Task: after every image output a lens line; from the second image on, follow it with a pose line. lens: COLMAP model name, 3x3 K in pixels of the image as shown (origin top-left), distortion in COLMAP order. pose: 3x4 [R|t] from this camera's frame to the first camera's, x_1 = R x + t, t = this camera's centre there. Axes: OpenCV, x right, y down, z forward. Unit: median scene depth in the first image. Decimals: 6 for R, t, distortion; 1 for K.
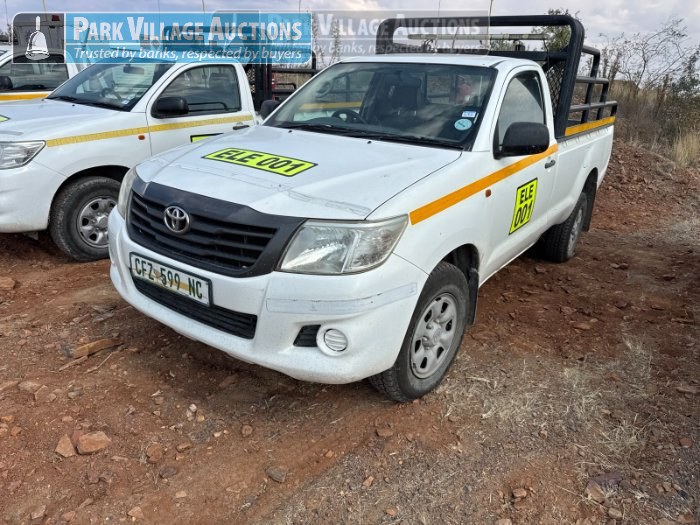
lens RADIAL K [[500.4, 0, 350.8], [0, 500.4, 259.9], [0, 0, 1]] dist [0.012422, -0.022183]
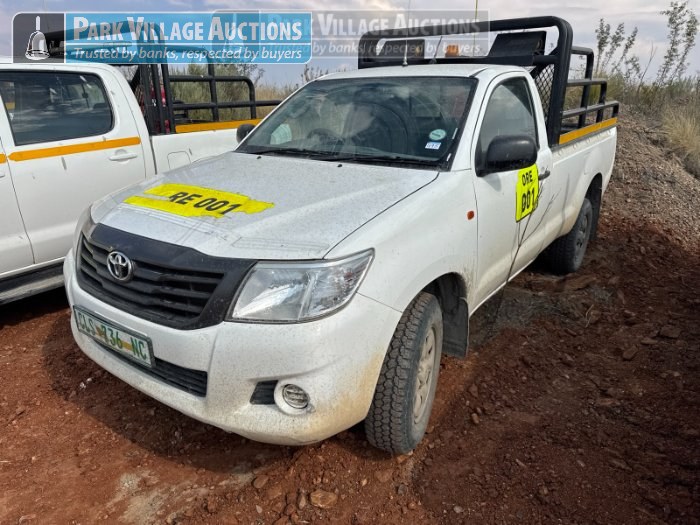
lens RADIAL K [[500.4, 0, 352.4], [0, 500.4, 259.0], [0, 0, 1]] dist [0.012422, -0.022183]
pose [[0.998625, -0.046684, -0.023833, 0.081515], [0.046186, 0.998711, -0.021049, -0.047057], [0.024785, 0.019920, 0.999494, 0.092436]]
